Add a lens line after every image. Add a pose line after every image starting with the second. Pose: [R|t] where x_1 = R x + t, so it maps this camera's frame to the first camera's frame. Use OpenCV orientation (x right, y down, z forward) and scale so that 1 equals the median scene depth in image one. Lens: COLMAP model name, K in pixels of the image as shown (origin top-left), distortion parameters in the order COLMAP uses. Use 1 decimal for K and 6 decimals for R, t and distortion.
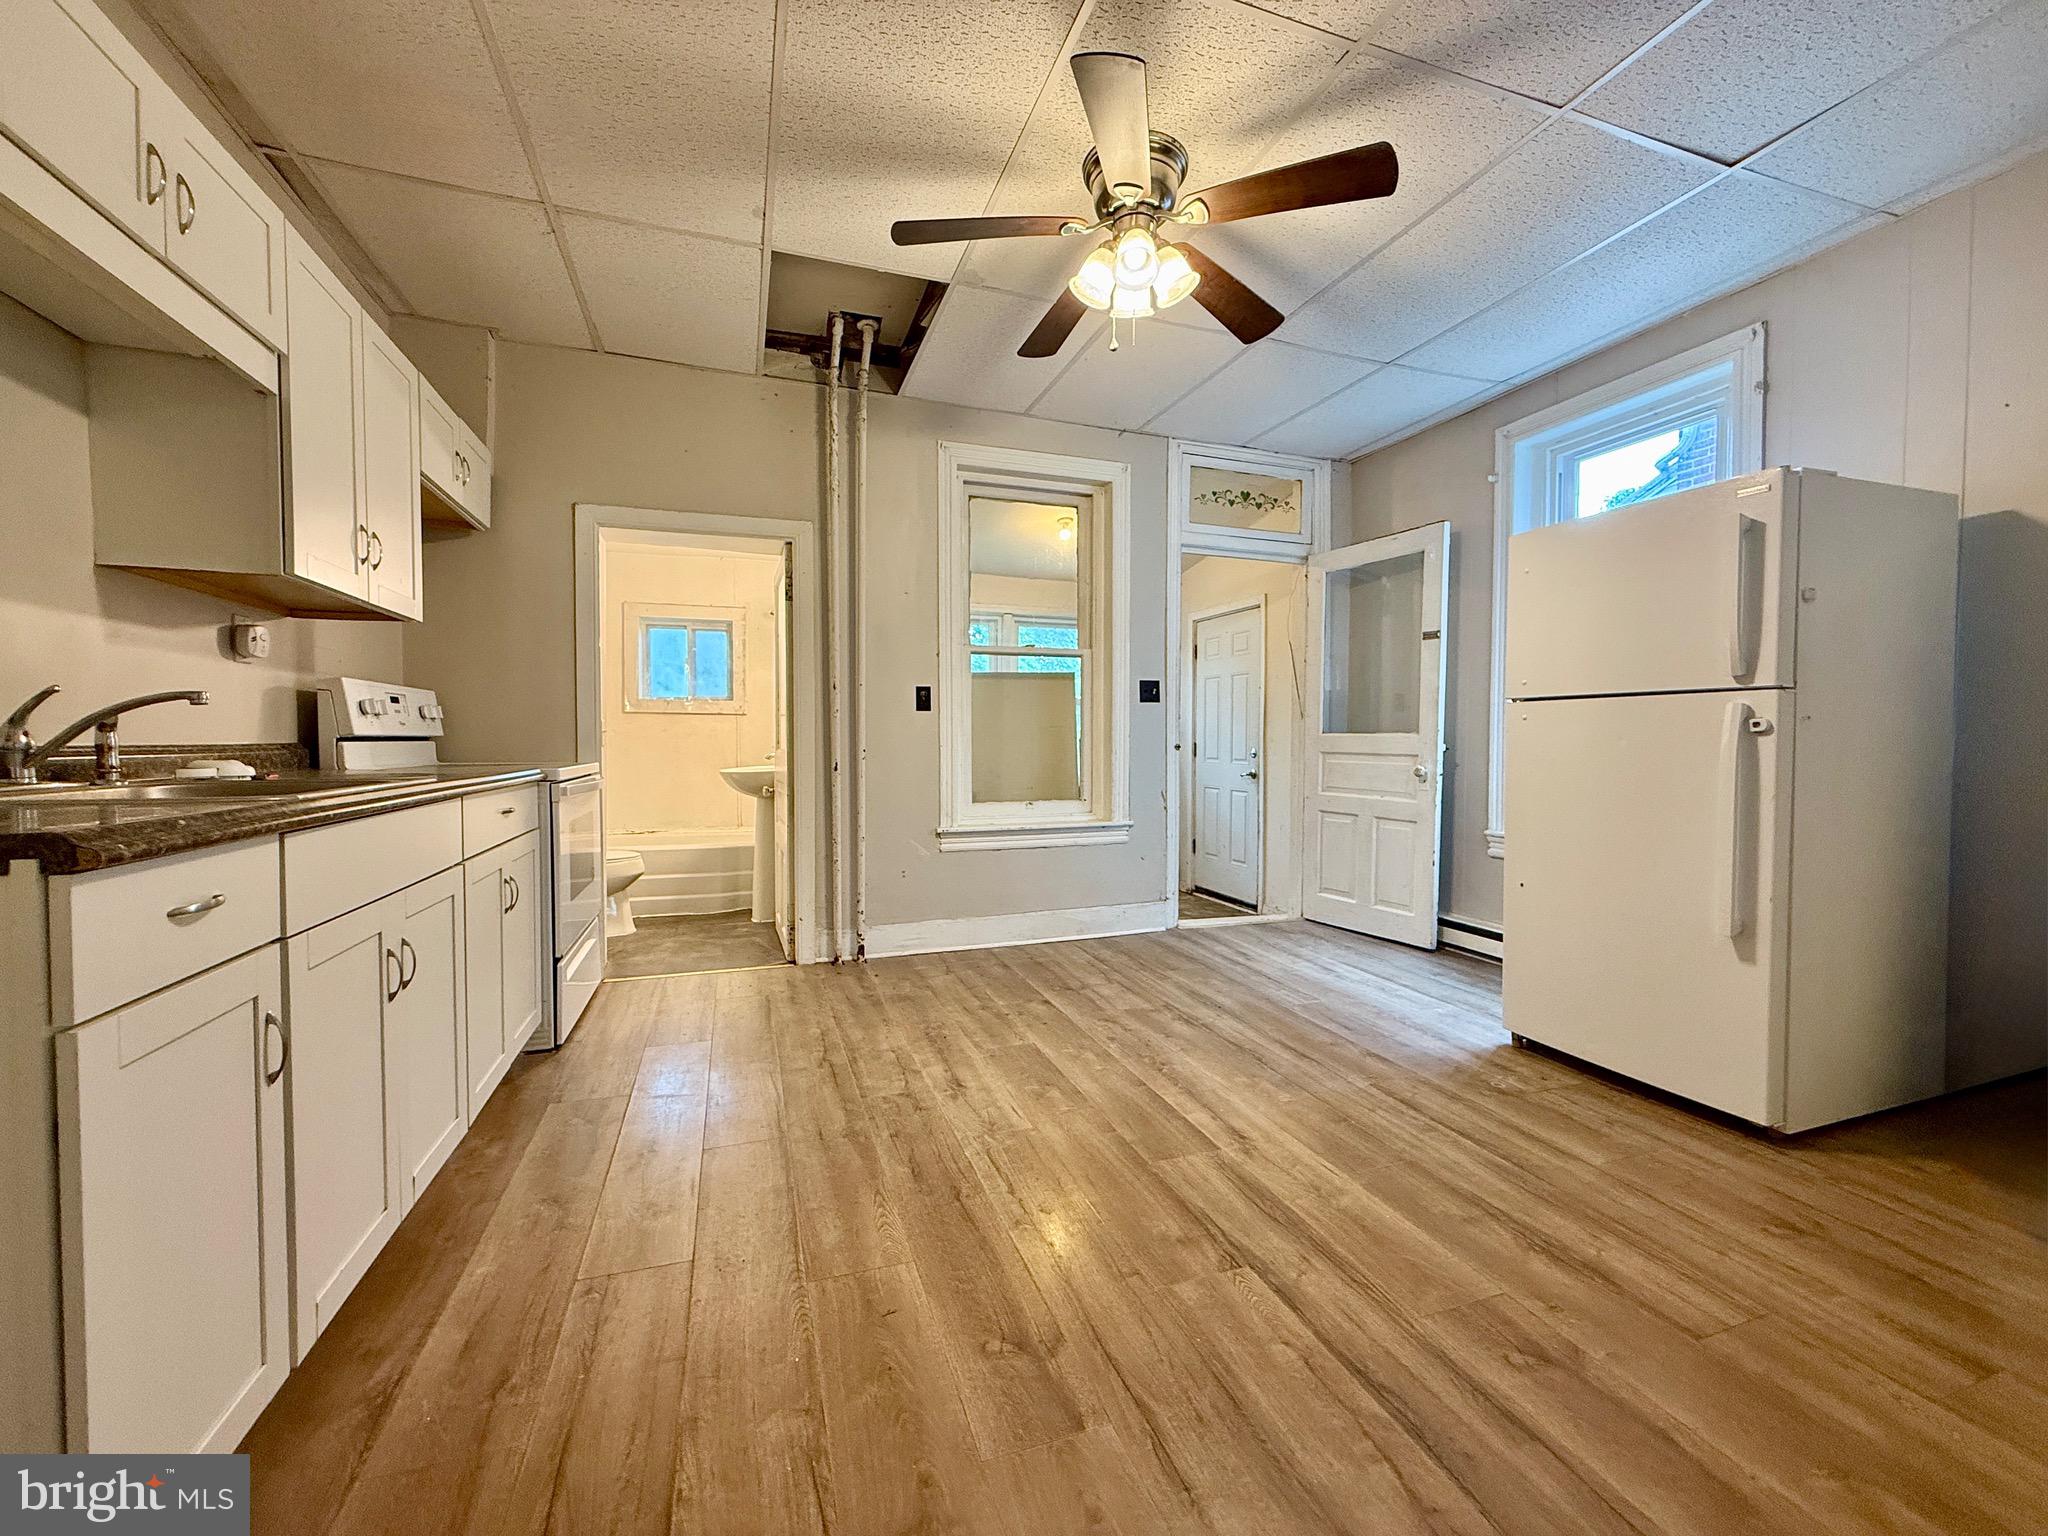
lens RADIAL K [[817.4, 0, 1018.1], [0, 817.4, 769.7], [0, 0, 1]] dist [0.001276, -0.000322]
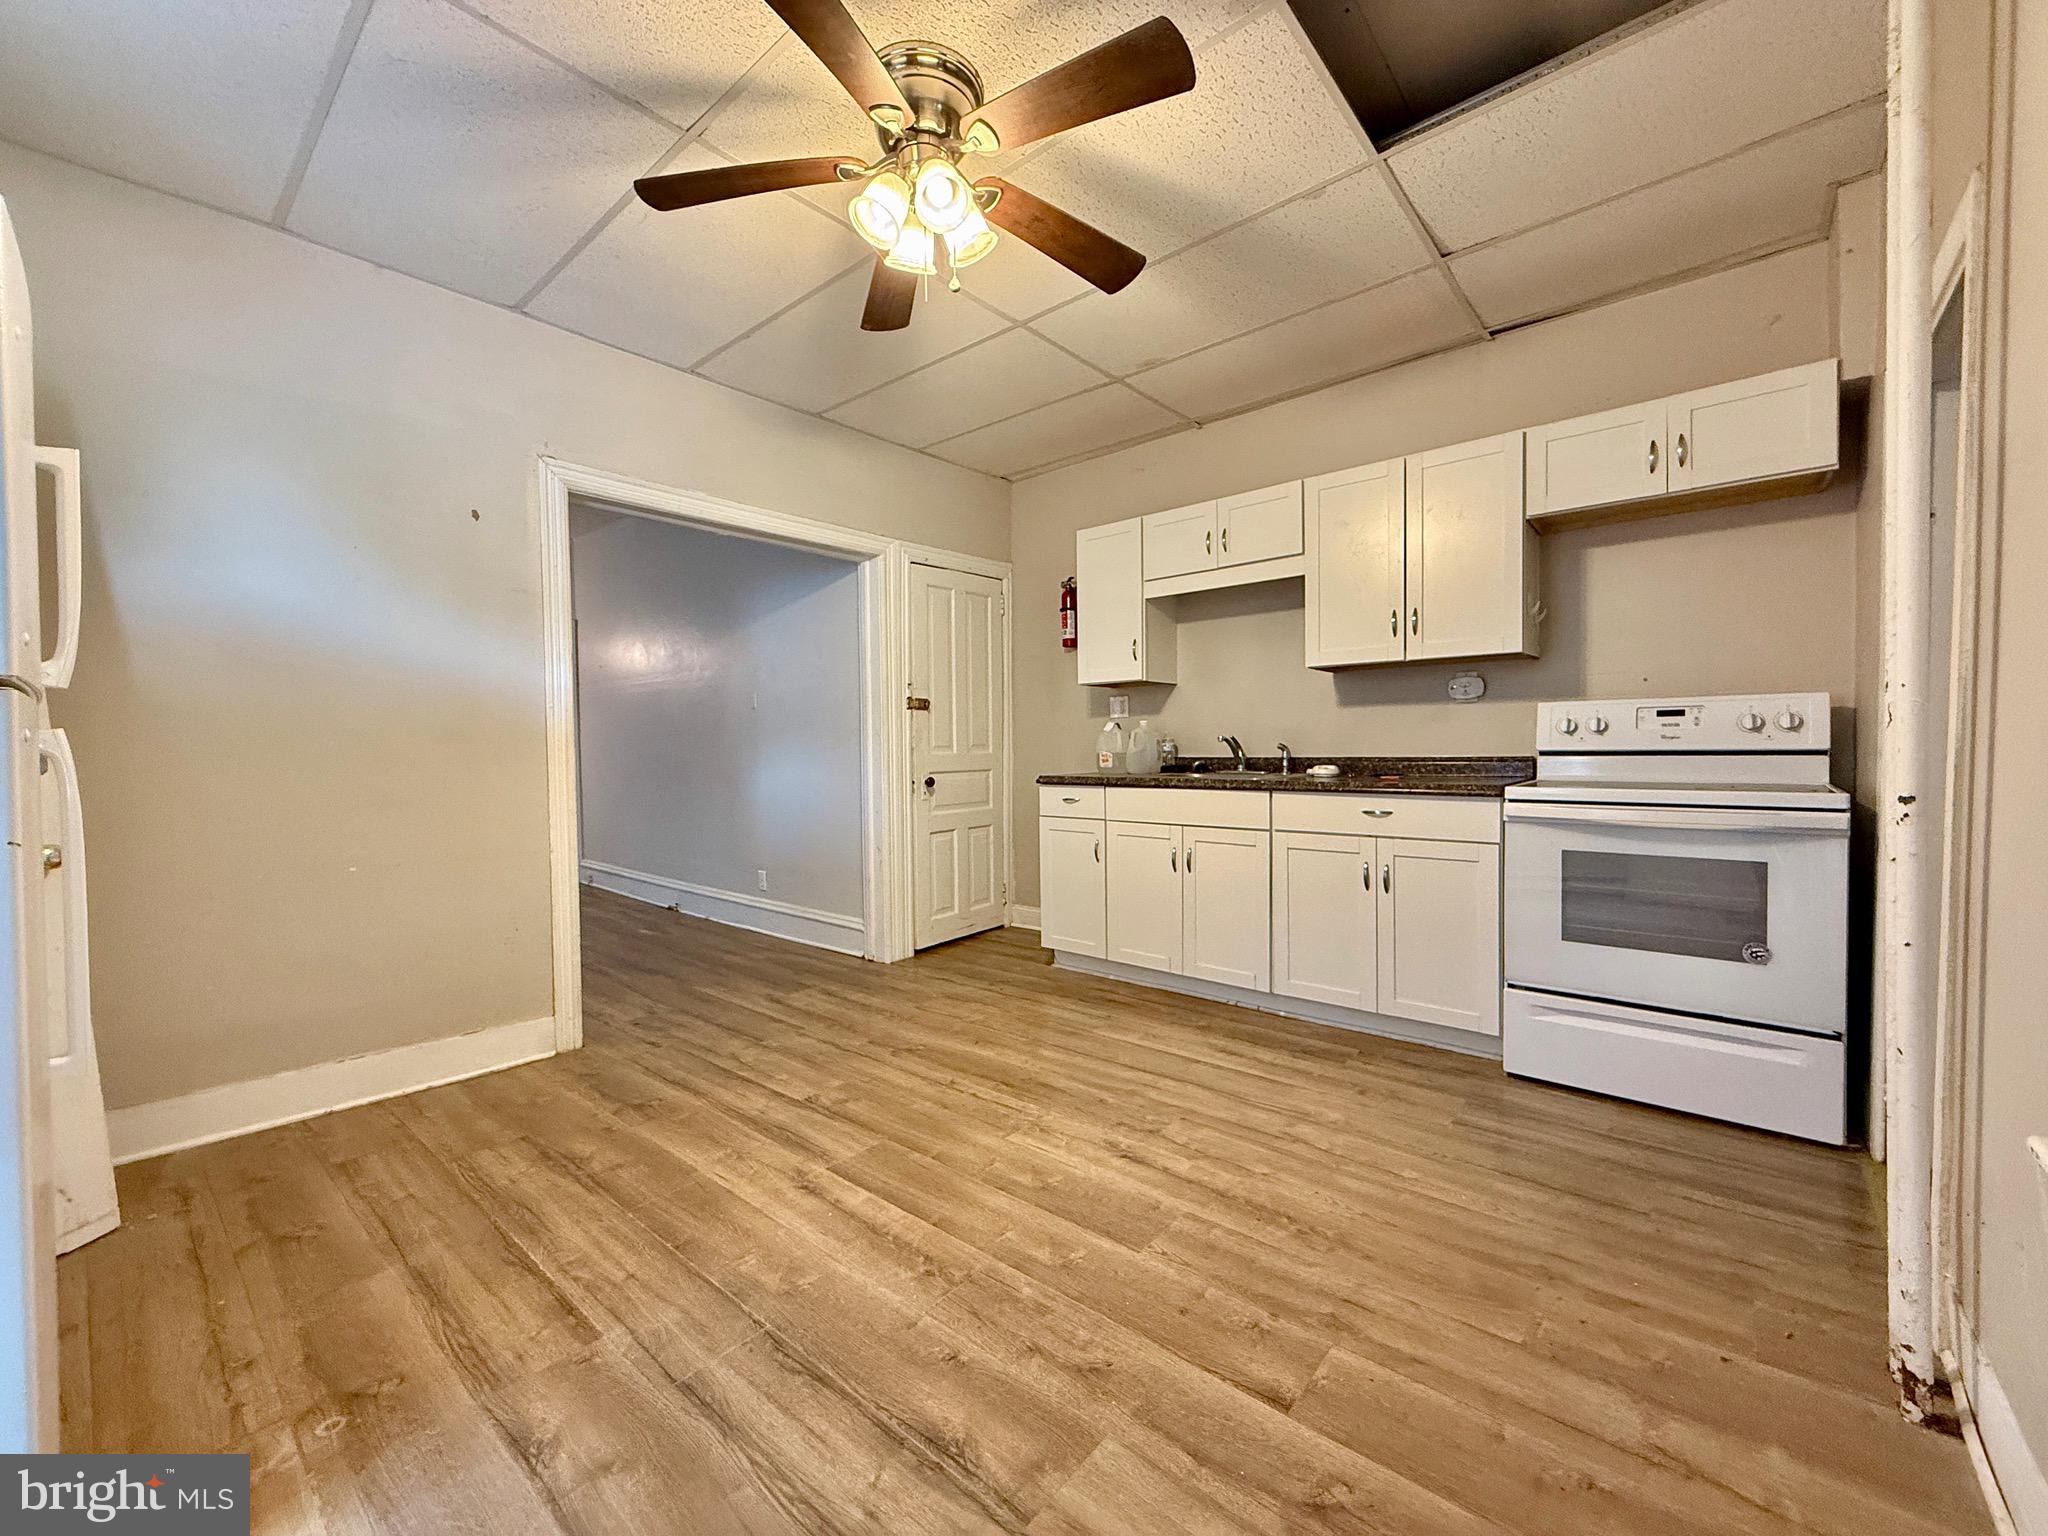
lens RADIAL K [[817.4, 0, 1021.9], [0, 817.4, 764.3], [0, 0, 1]] dist [0.001276, -0.000322]
pose [[-0.861227, 0.019472, -0.507848, 0.477826], [-0.008426, 0.998581, 0.052577, -0.083537], [0.508151, 0.049560, -0.859841, 1.730050]]
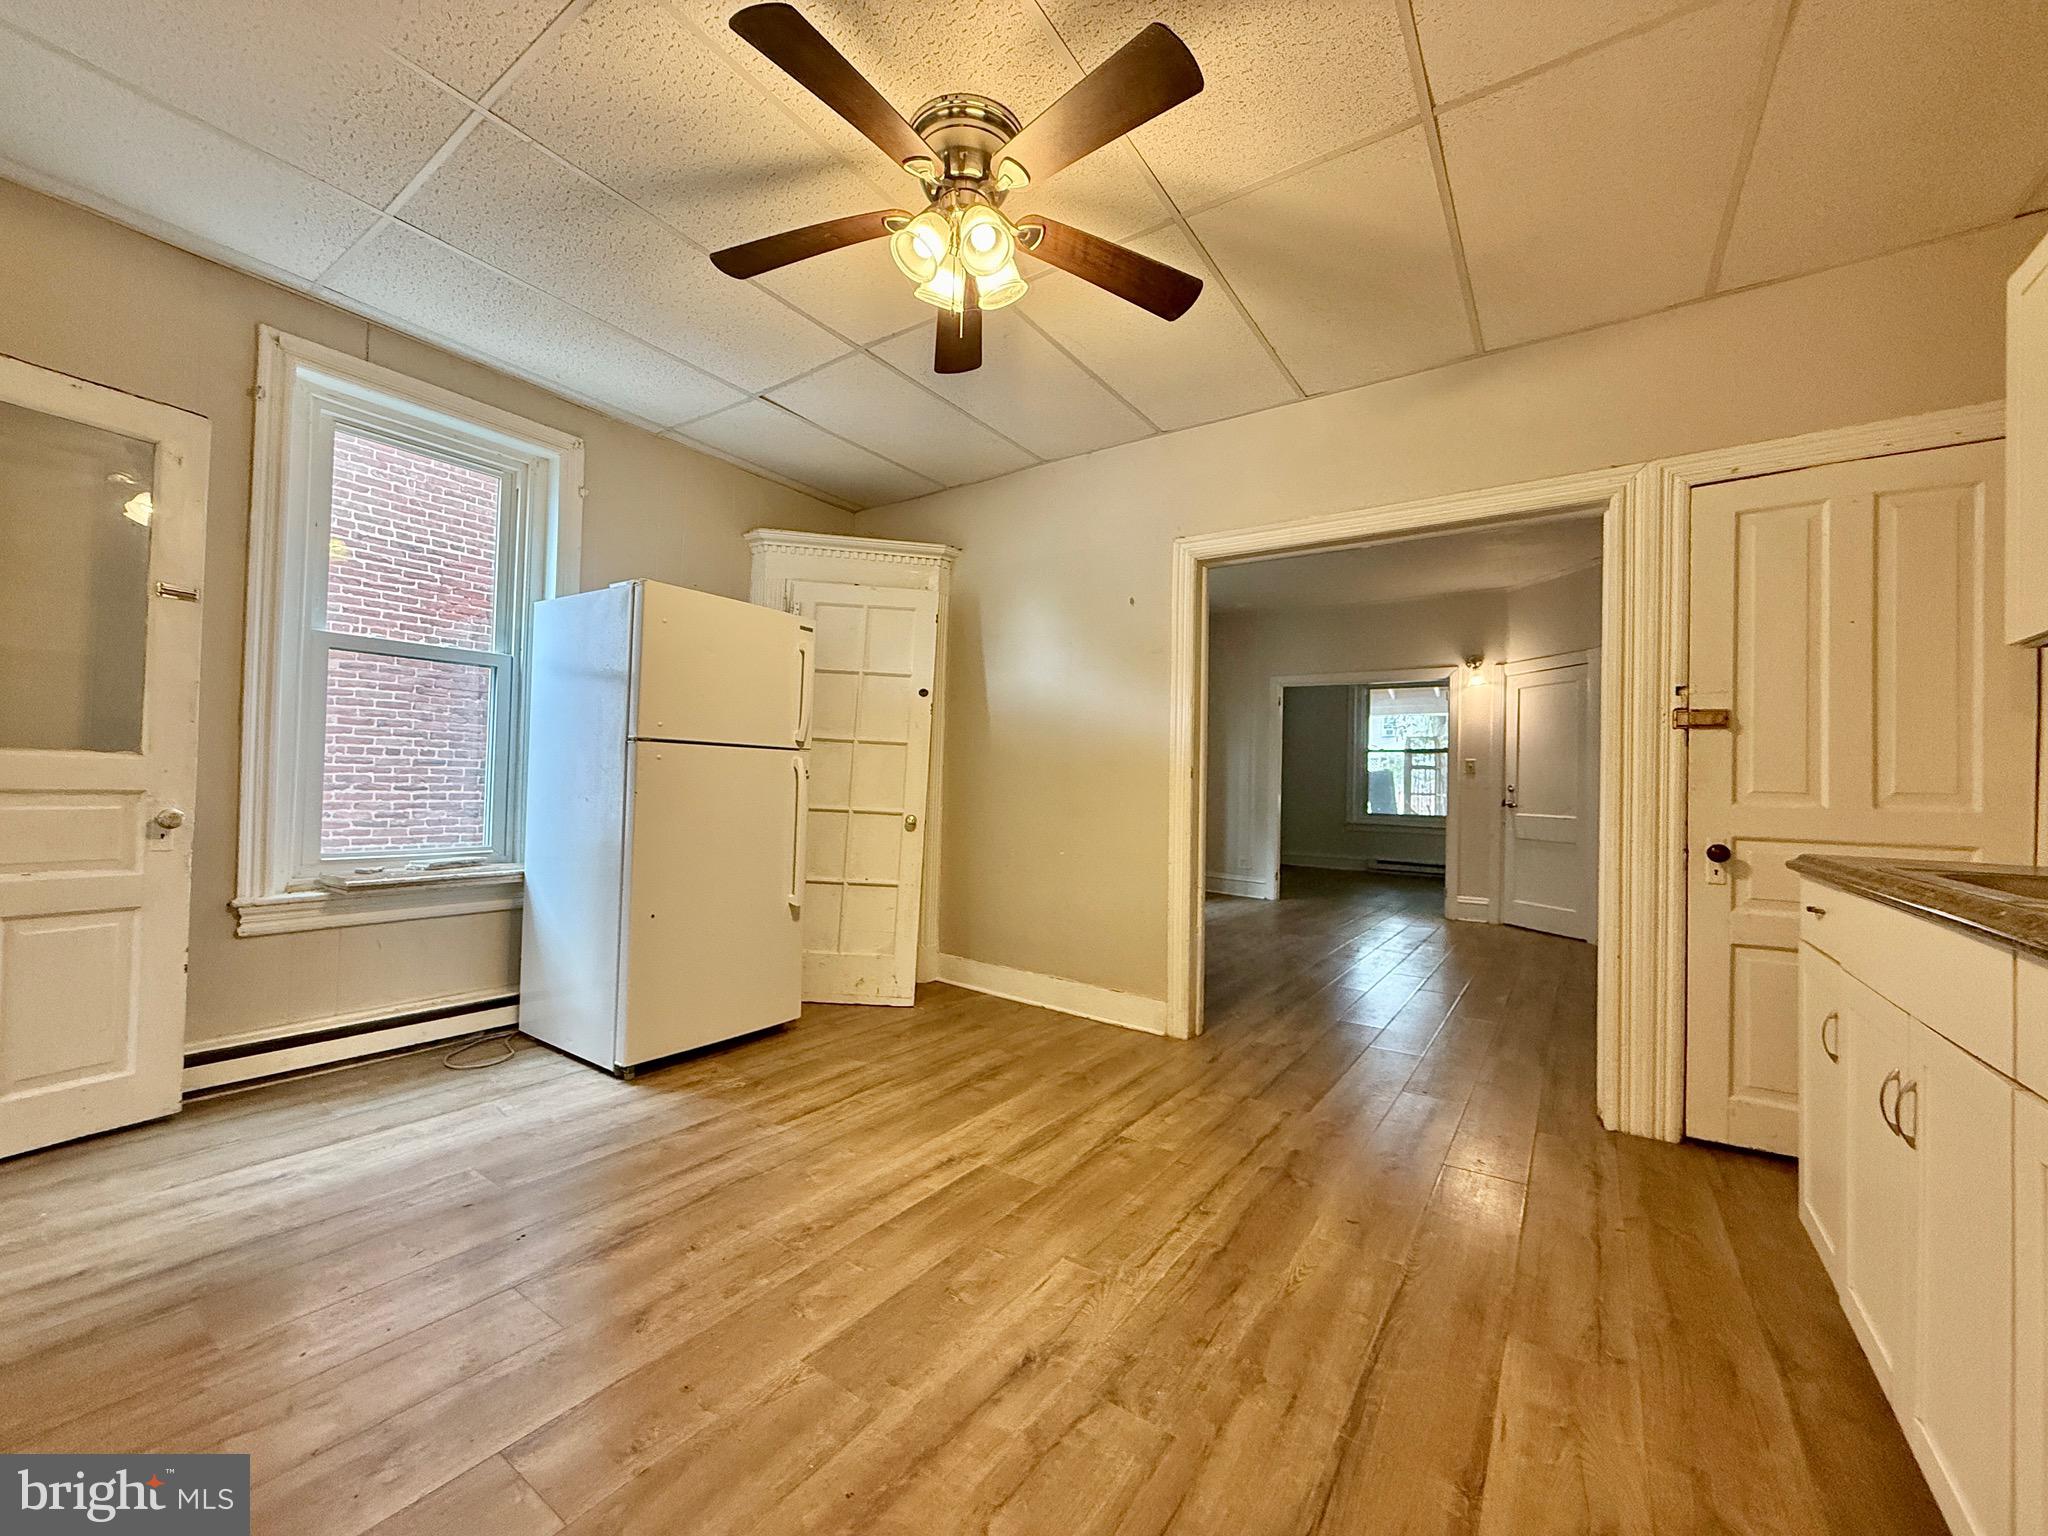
lens RADIAL K [[817.4, 0, 1019.4], [0, 817.4, 770.0], [0, 0, 1]] dist [0.001276, -0.000322]
pose [[-0.594296, -0.005378, 0.804228, -0.573882], [0.000282, 0.999976, 0.006895, -0.061308], [-0.804246, 0.004324, -0.594281, 1.408087]]
